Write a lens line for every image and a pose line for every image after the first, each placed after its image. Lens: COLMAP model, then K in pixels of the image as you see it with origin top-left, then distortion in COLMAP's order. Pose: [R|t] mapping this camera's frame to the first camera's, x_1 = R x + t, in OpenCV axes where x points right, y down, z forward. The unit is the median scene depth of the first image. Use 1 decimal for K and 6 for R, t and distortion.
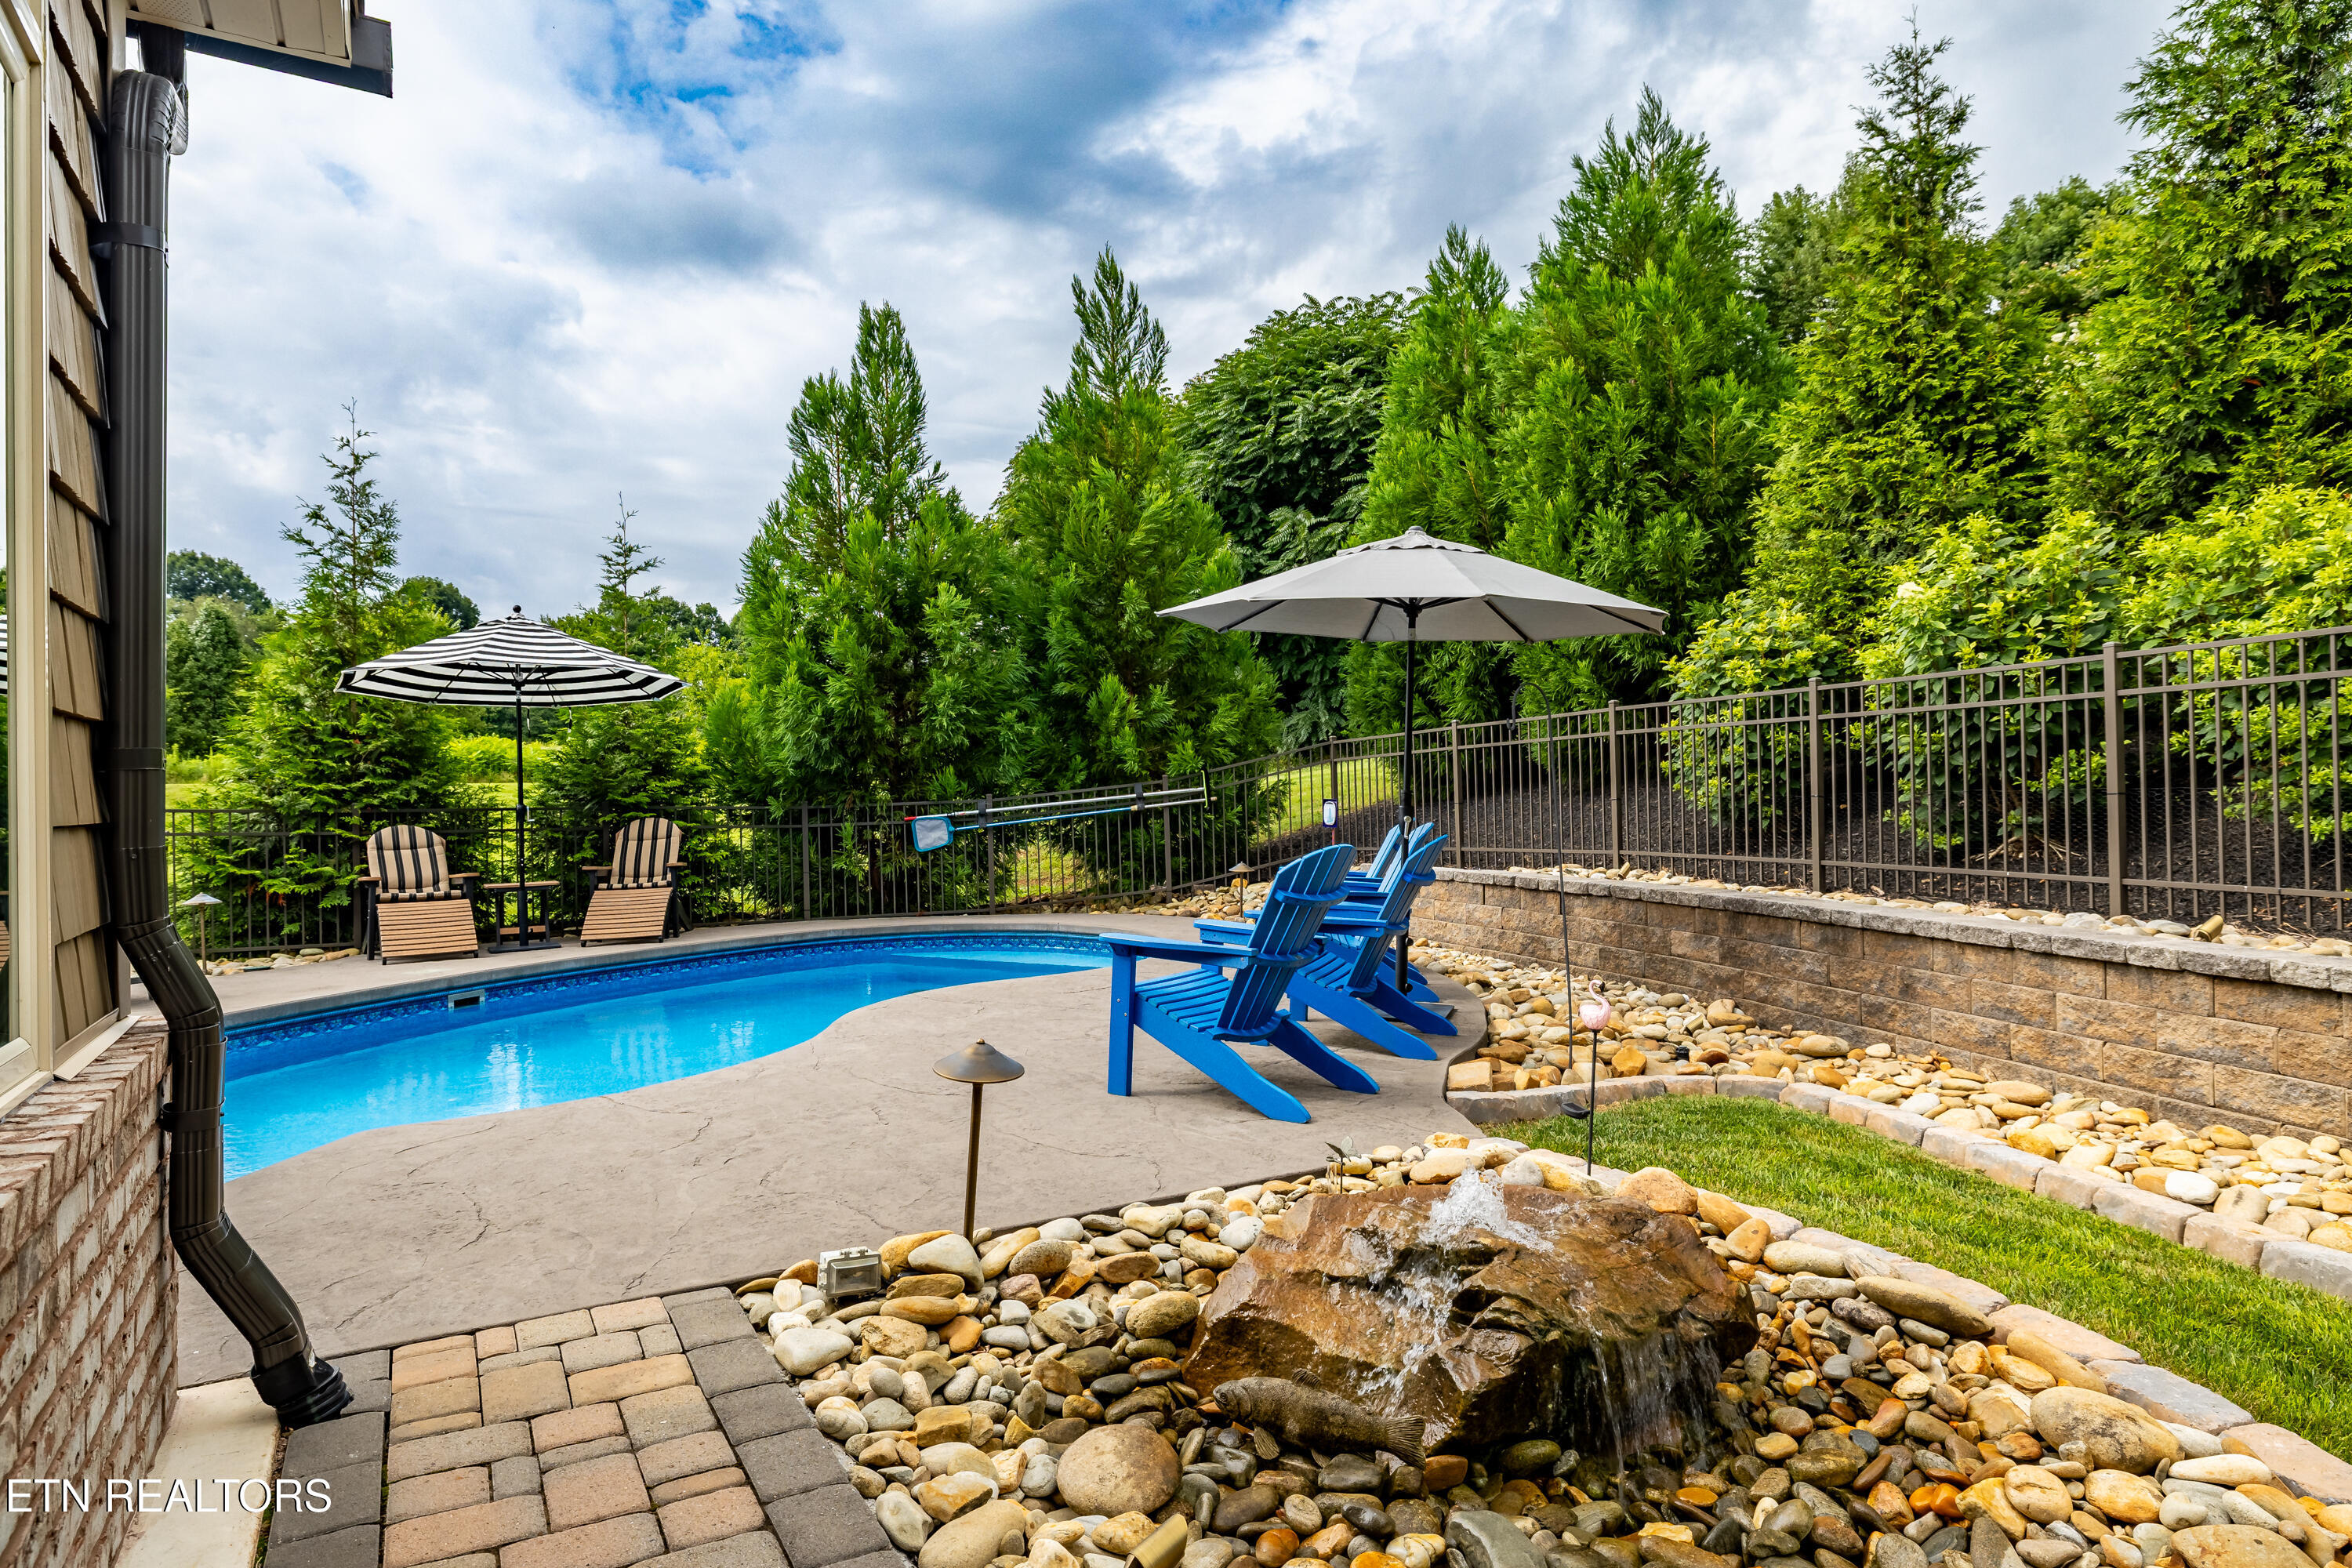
lens RADIAL K [[1276.9, 0, 1170.4], [0, 1276.9, 774.4], [0, 0, 1]] dist [0.002772, 0.000567]
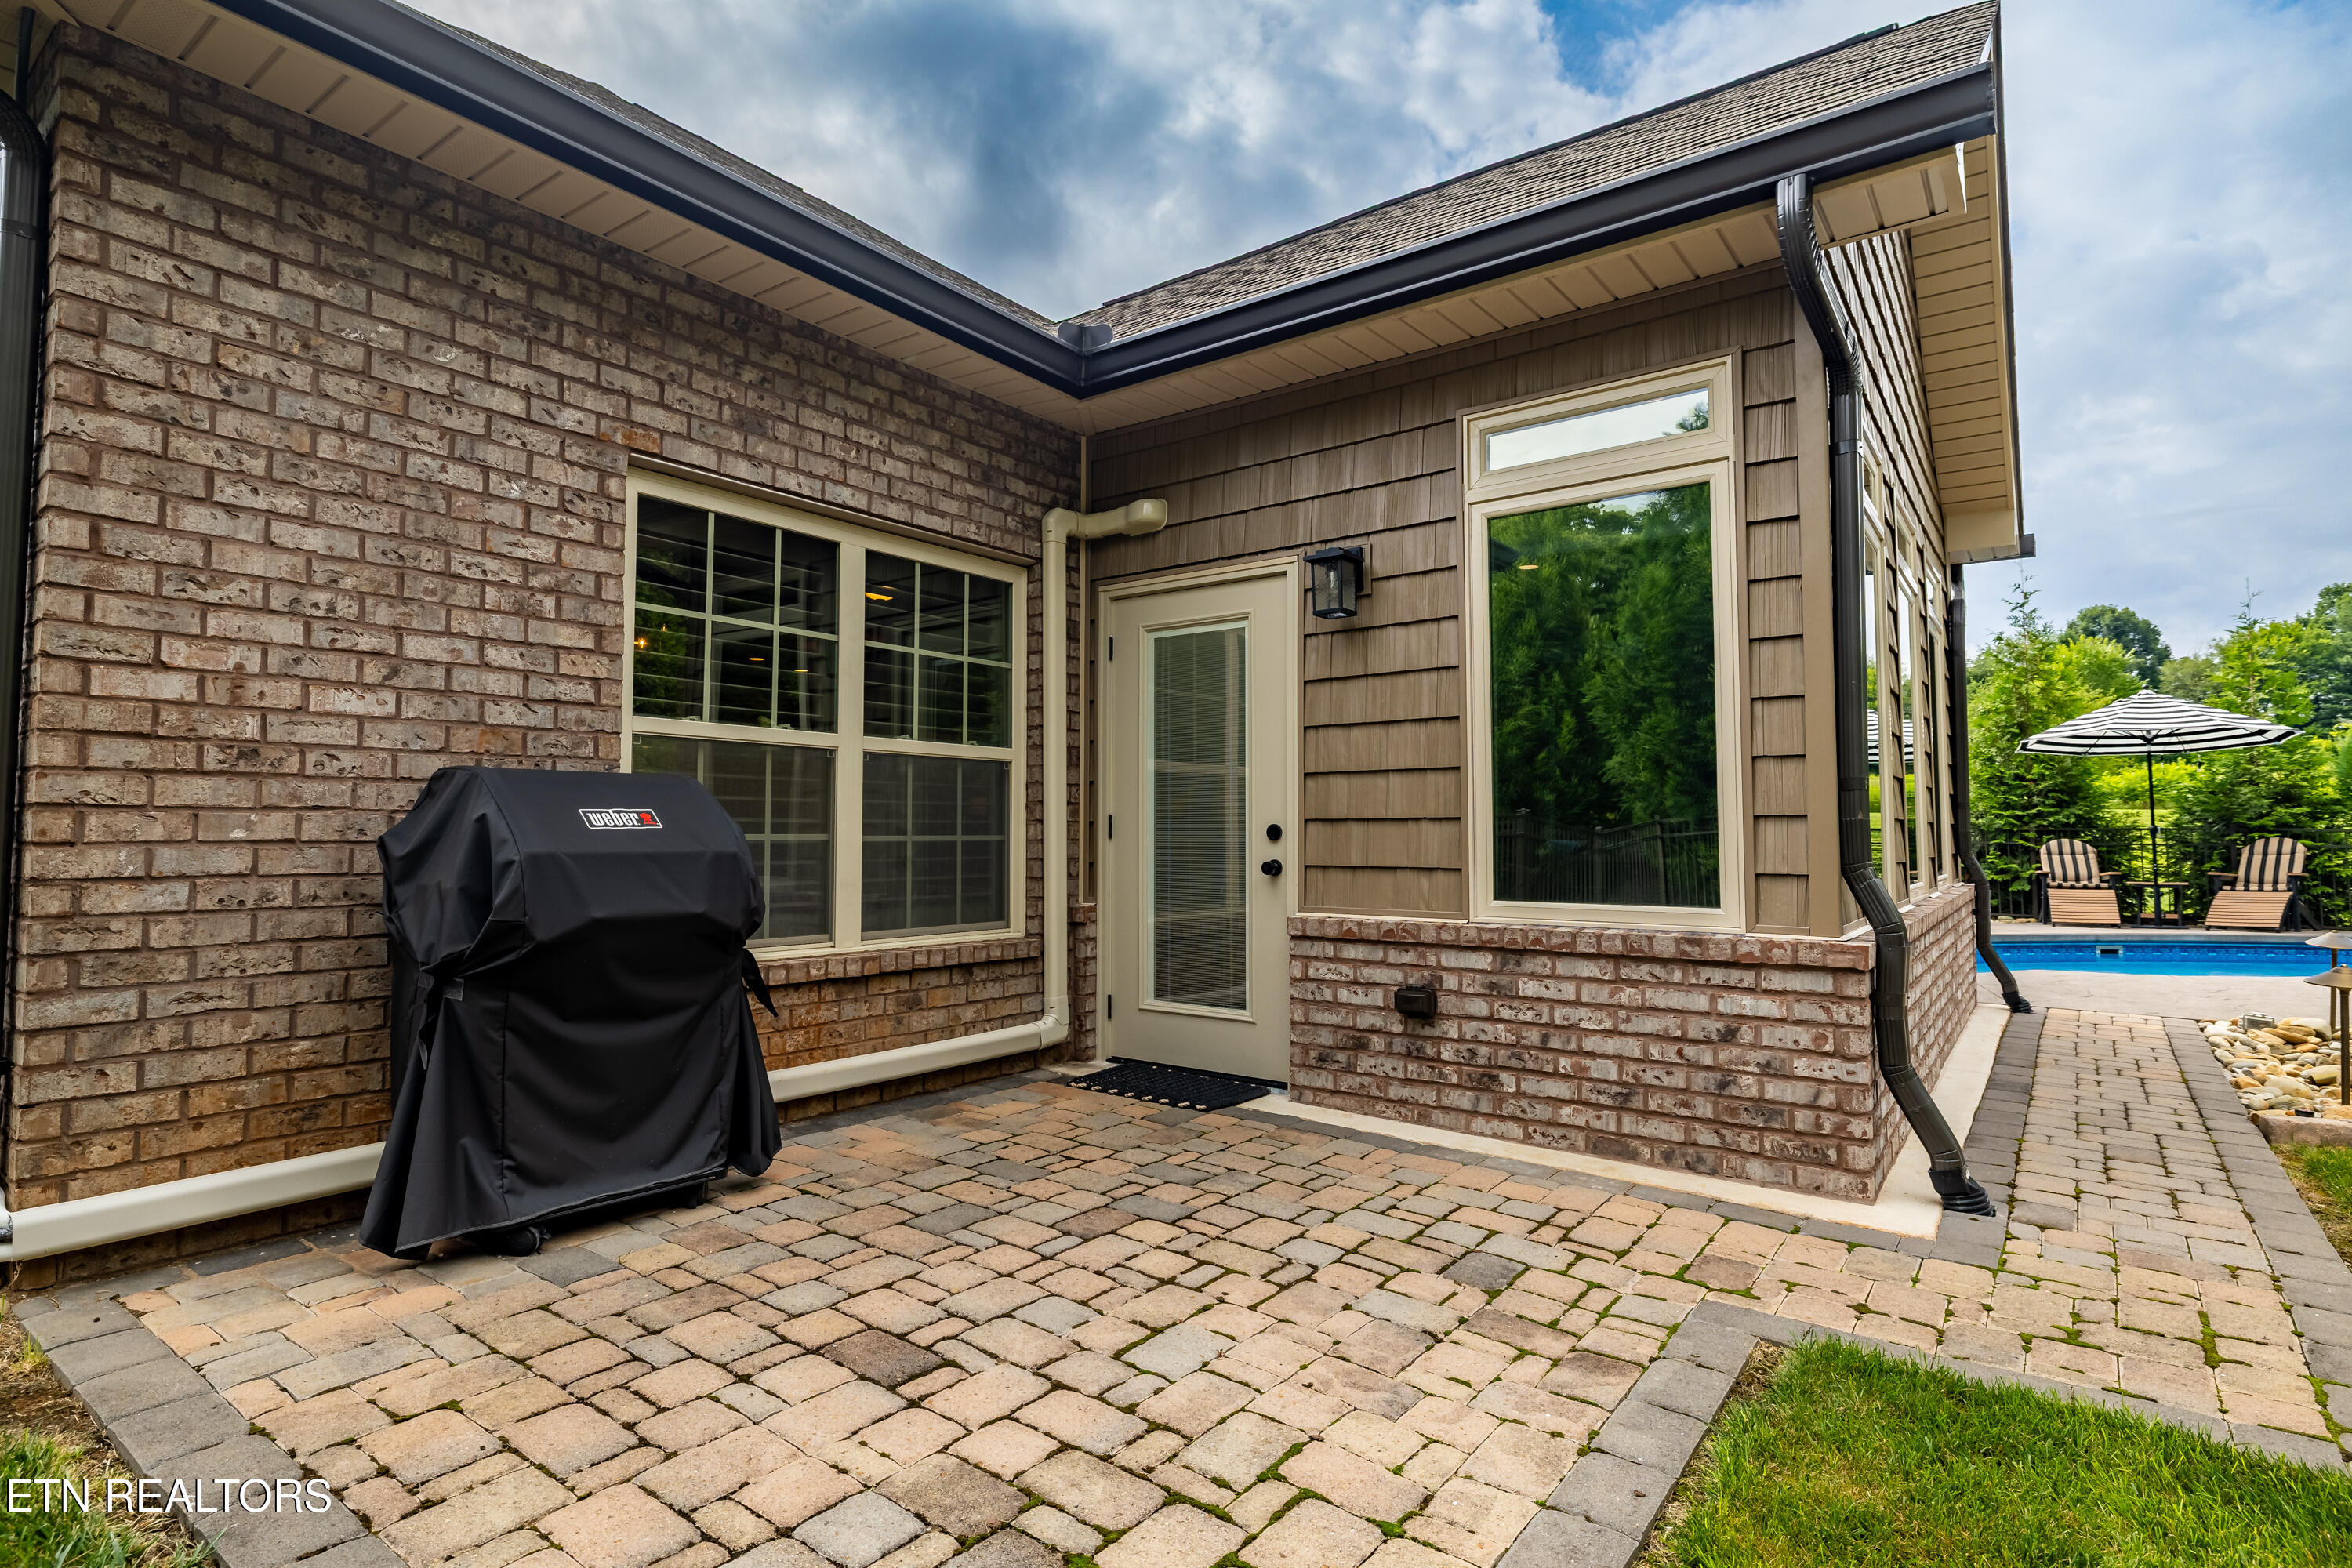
lens RADIAL K [[1196.3, 0, 1179.1], [0, 1196.3, 776.2], [0, 0, 1]] dist [-0.000085, 0.000723]
pose [[0.374460, -0.030295, -0.926748, 0.292489], [0.009850, 0.999540, -0.028695, -0.003130], [0.927191, 0.001617, 0.374586, -0.456450]]
